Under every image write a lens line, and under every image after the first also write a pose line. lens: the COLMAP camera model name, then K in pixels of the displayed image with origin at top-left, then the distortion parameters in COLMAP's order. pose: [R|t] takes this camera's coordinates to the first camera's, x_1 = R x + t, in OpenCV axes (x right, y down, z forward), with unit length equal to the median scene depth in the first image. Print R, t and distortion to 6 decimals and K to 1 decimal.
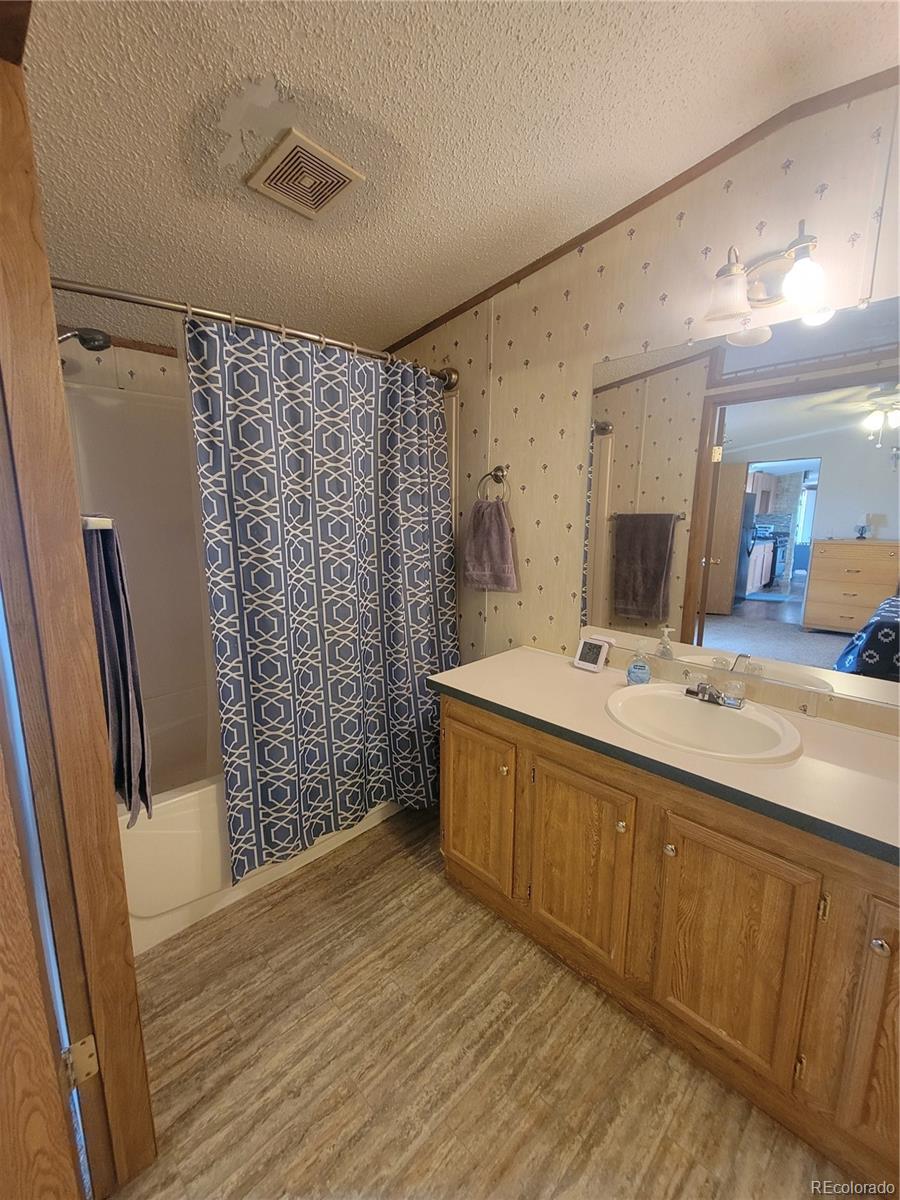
lens RADIAL K [[488.4, 0, 446.2], [0, 488.4, 590.3], [0, 0, 1]] dist [0.012633, -0.007278]
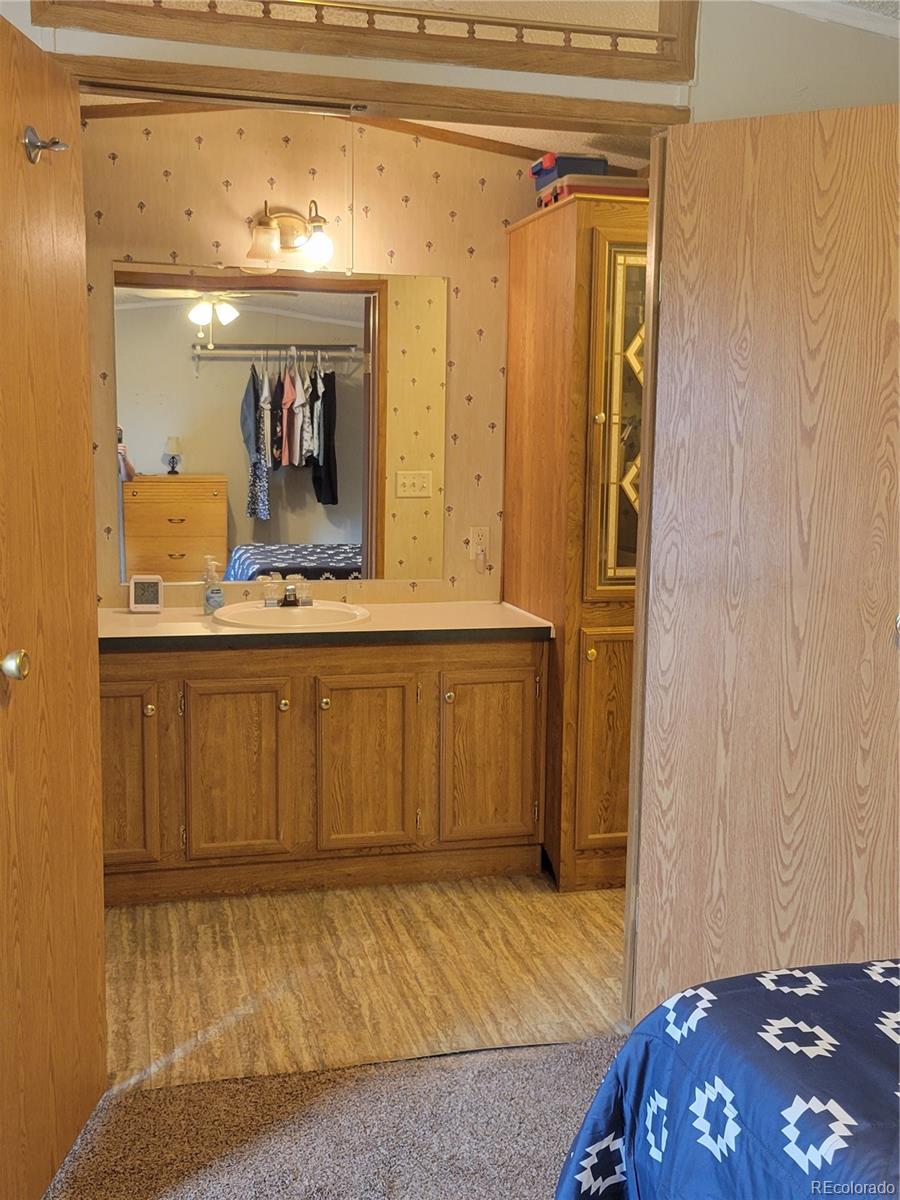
lens RADIAL K [[1300.0, 0, 449.8], [0, 1300.0, 616.3], [0, 0, 1]] dist [0.051734, -0.013384]
pose [[0.505205, -0.111903, 0.855713, -2.025540], [0.129360, 0.990174, 0.053114, 0.166194], [-0.853249, 0.083861, 0.514717, -0.908445]]
